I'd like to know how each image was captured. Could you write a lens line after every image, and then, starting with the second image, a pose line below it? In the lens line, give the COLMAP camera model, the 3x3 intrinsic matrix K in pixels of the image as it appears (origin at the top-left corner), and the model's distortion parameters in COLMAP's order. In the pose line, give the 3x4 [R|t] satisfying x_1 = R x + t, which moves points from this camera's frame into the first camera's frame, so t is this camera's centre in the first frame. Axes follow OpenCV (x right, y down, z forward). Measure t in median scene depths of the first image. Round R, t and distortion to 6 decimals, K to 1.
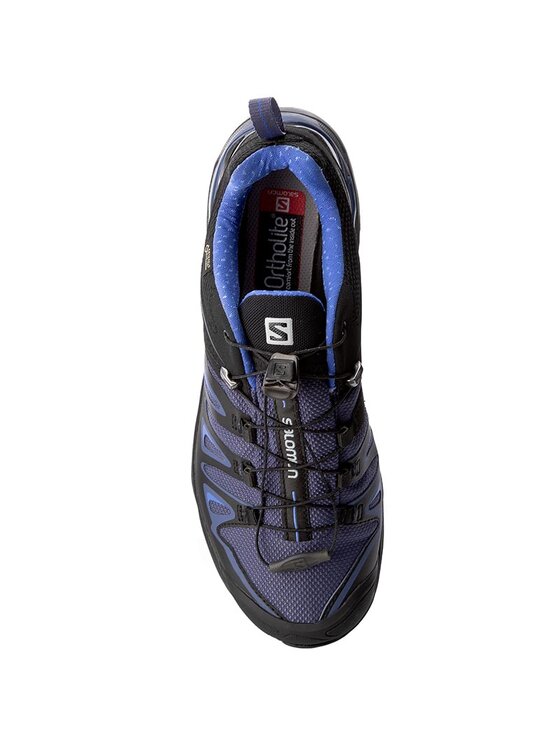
lens RADIAL K [[2190.3, 0, 280.9], [0, 2190.3, 372.3], [0, 0, 1]] dist [-0.716669, 0.000000]
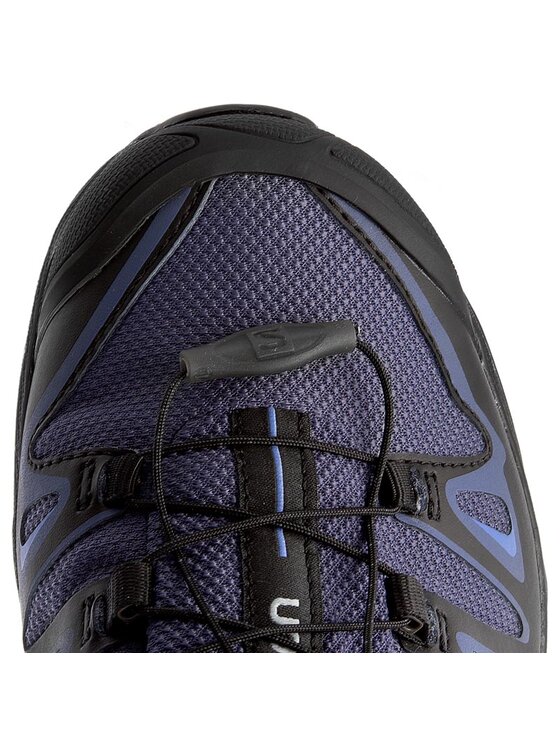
lens RADIAL K [[1958.9, 0, 279.1], [0, 1958.9, 372.2], [0, 0, 1]] dist [0.028410, 0.000000]
pose [[-0.994591, -0.042043, -0.094981, 0.036153], [0.031687, -0.993643, 0.108023, 0.049969], [-0.098919, 0.104429, 0.989601, 0.693320]]
